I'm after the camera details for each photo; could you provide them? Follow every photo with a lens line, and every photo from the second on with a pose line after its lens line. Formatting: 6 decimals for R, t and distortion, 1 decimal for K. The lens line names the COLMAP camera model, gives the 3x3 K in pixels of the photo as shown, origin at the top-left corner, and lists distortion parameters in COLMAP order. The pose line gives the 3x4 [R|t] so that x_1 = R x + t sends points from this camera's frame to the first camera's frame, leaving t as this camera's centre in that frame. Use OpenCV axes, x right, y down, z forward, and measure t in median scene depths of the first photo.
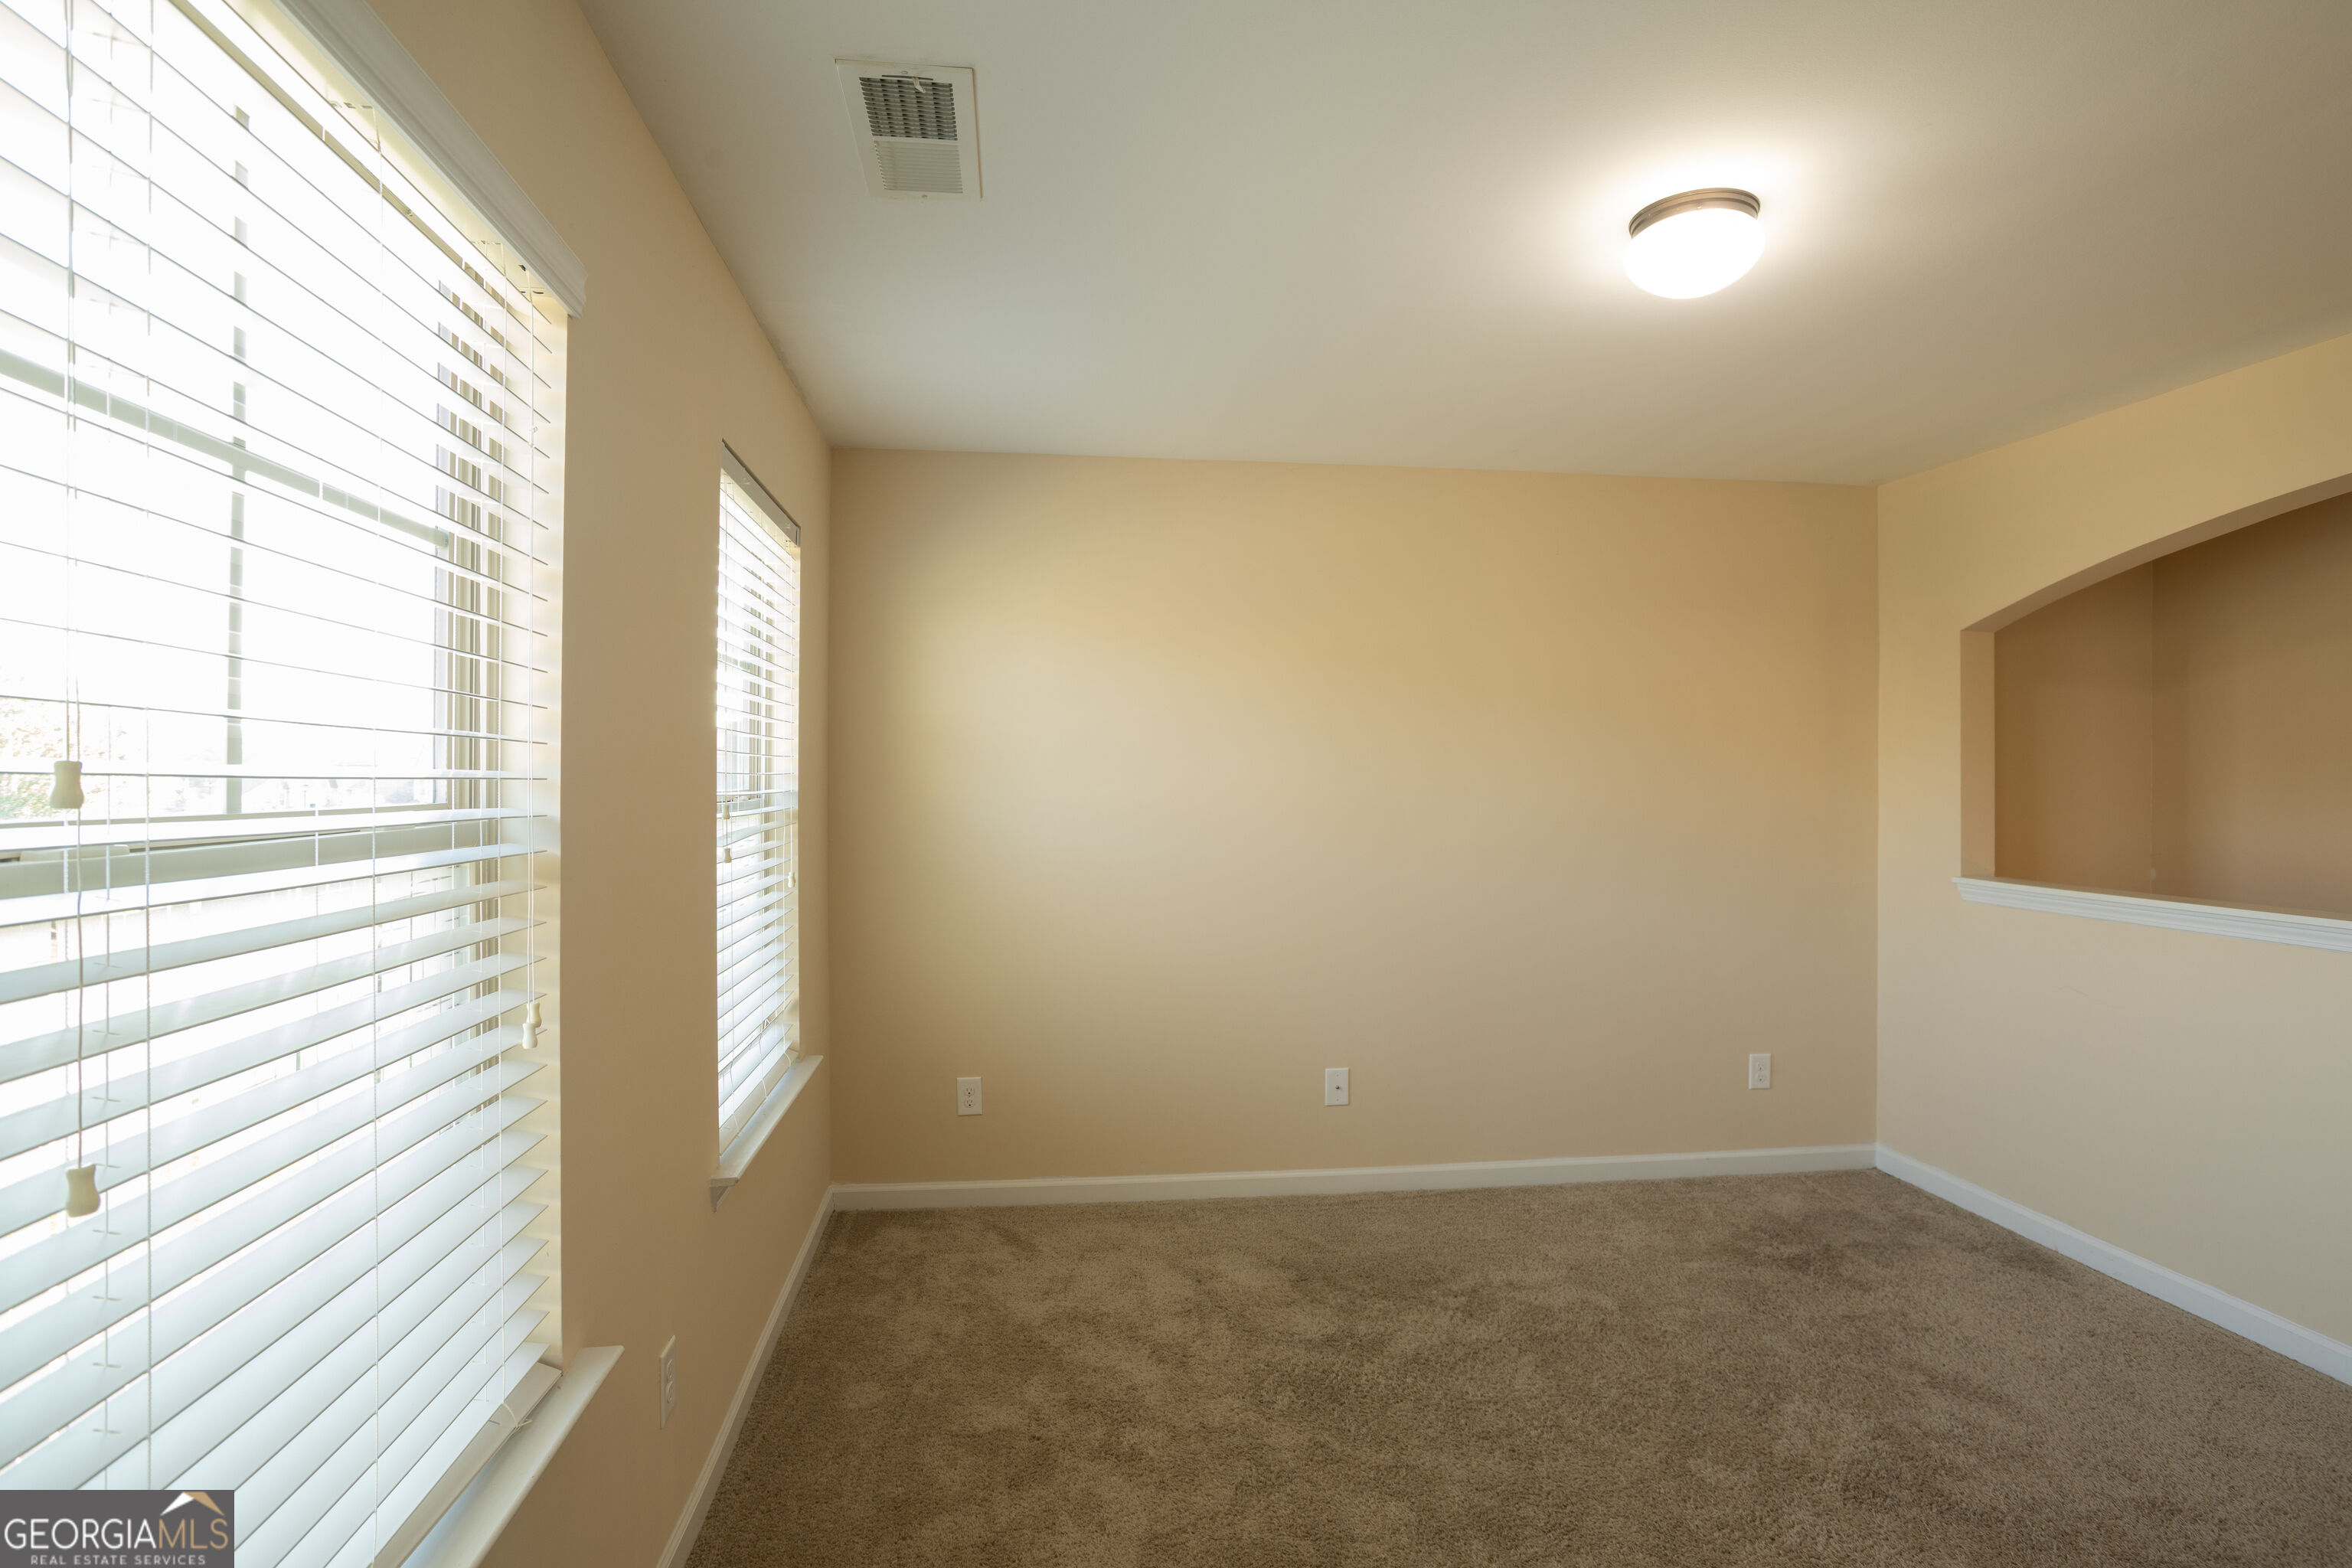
lens RADIAL K [[1209.6, 0, 1185.6], [0, 1209.6, 798.1], [0, 0, 1]] dist [-0.052685, 0.030947]
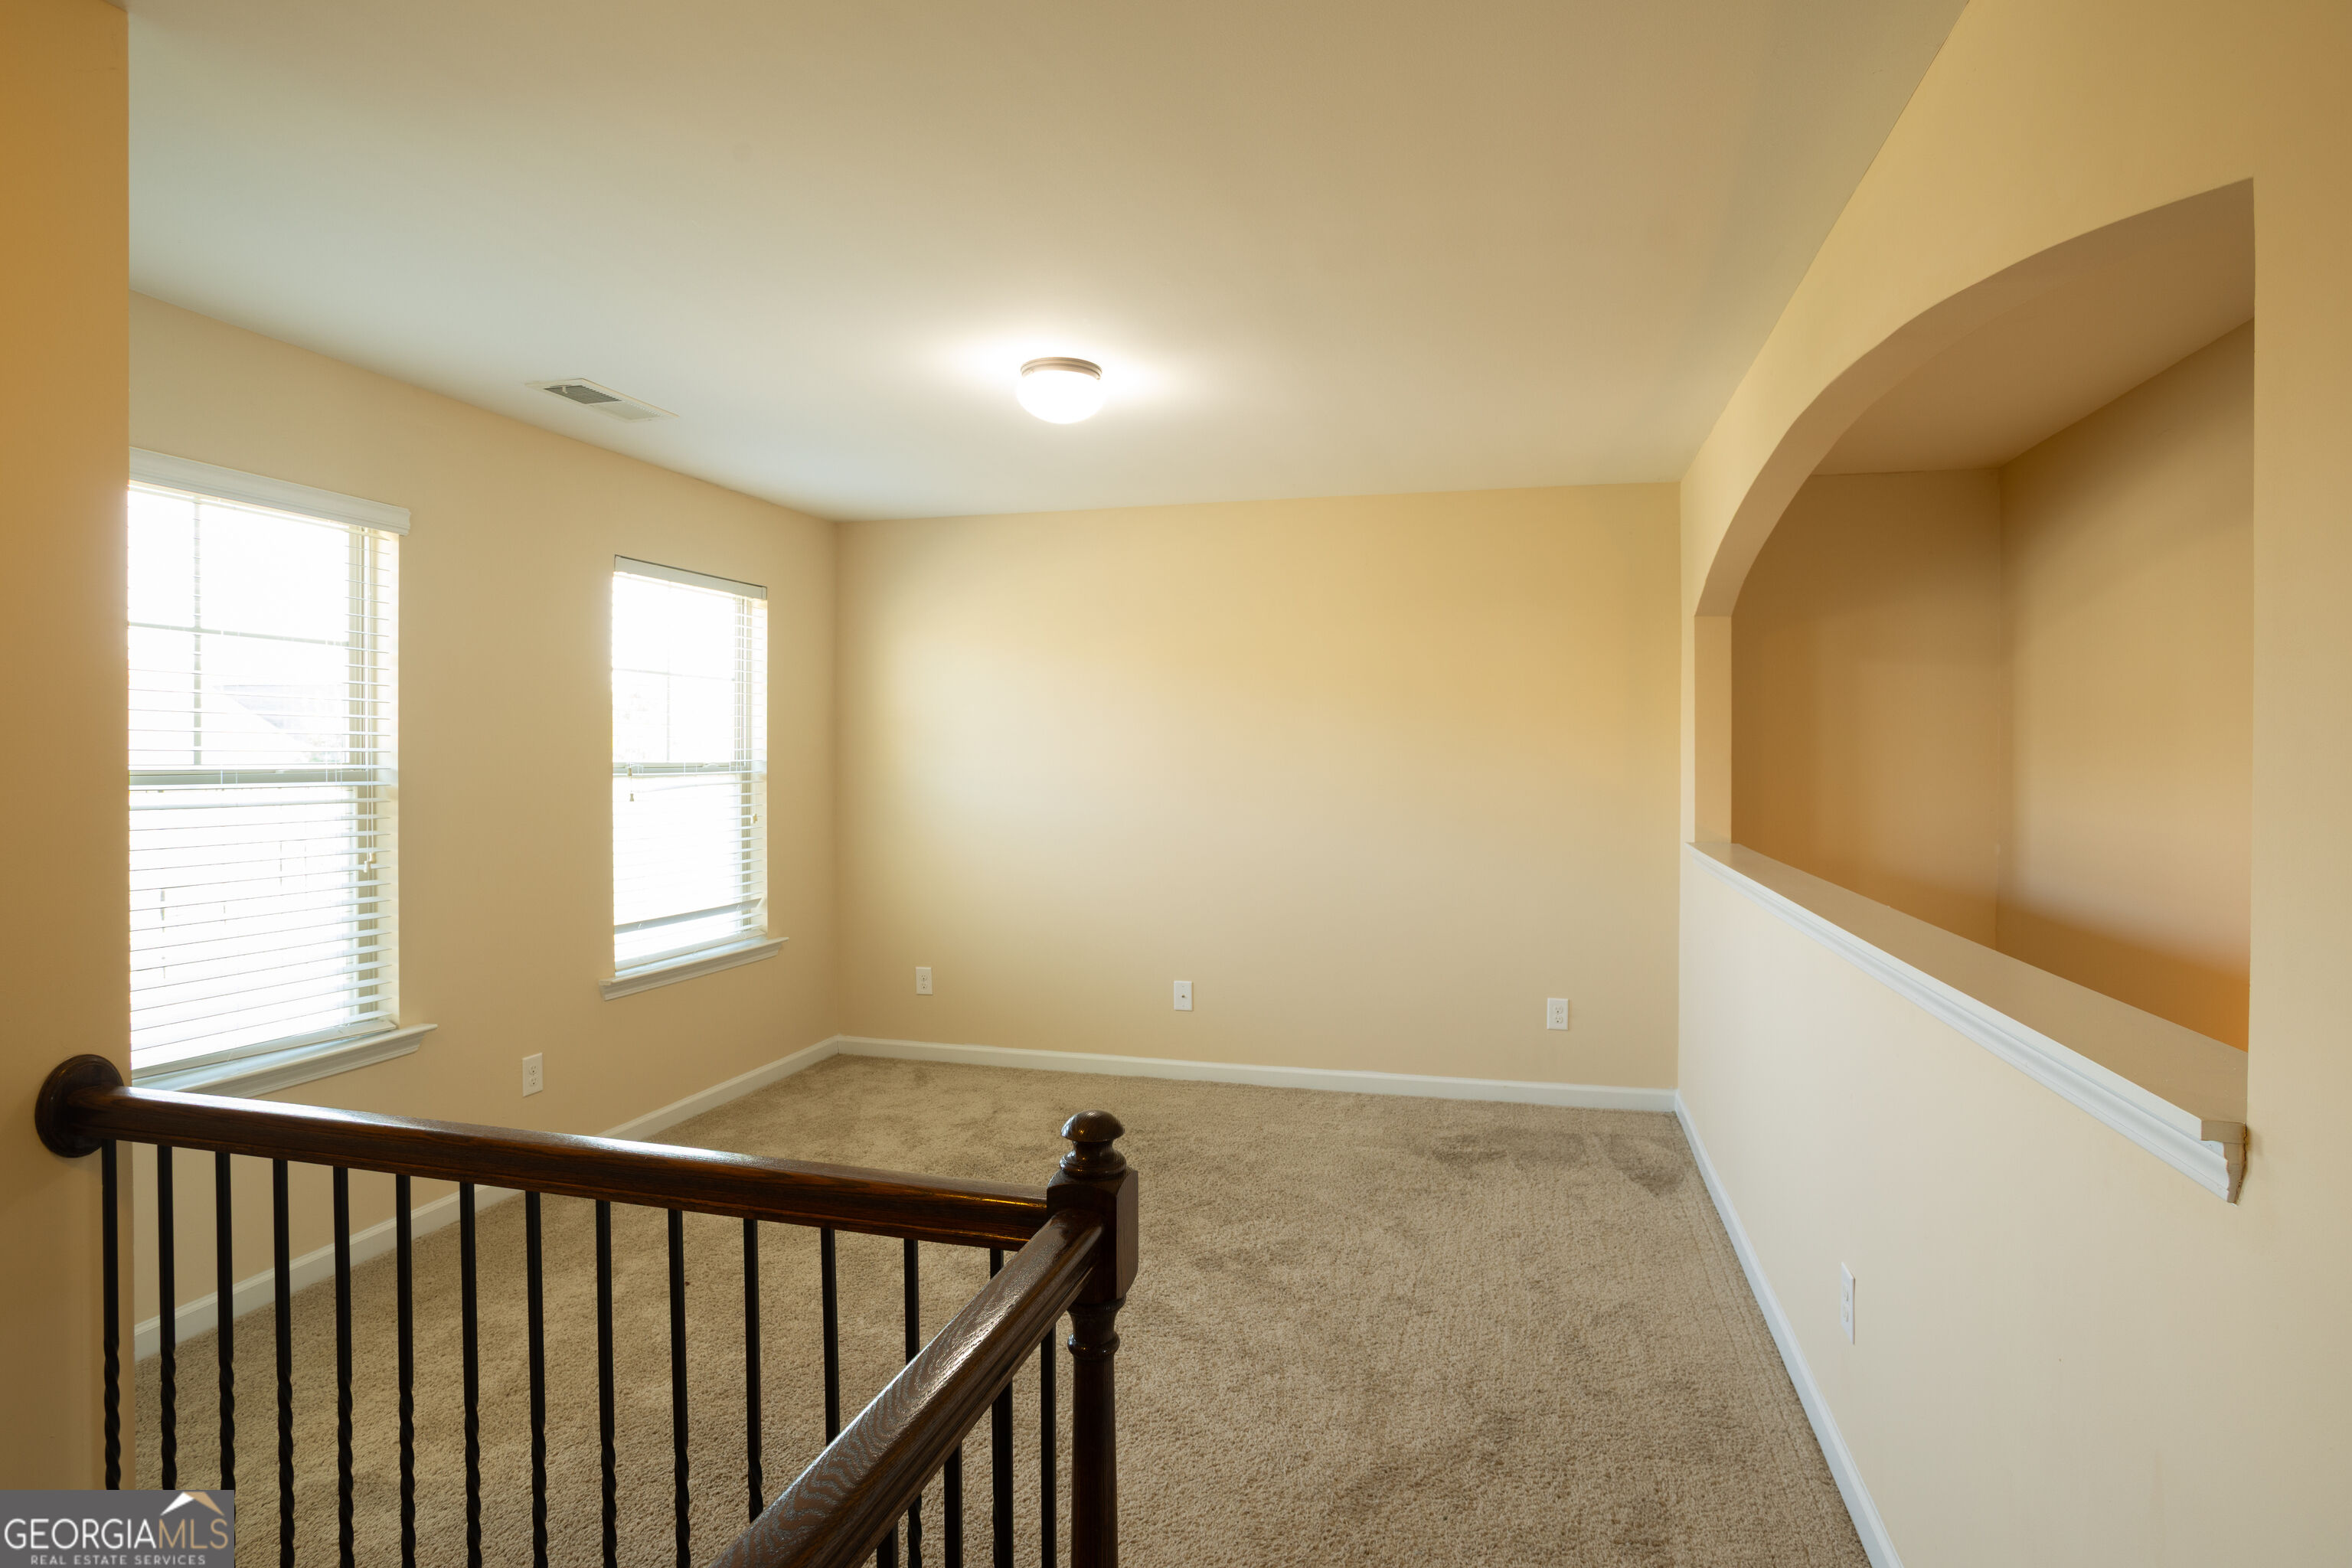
lens RADIAL K [[1209.6, 0, 1167.1], [0, 1209.6, 762.8], [0, 0, 1]] dist [-0.052685, 0.030947]
pose [[0.930669, 0.002395, -0.365855, 0.719591], [-0.005693, 0.999952, -0.007935, 0.006195], [0.365819, 0.009467, 0.930638, -0.237703]]
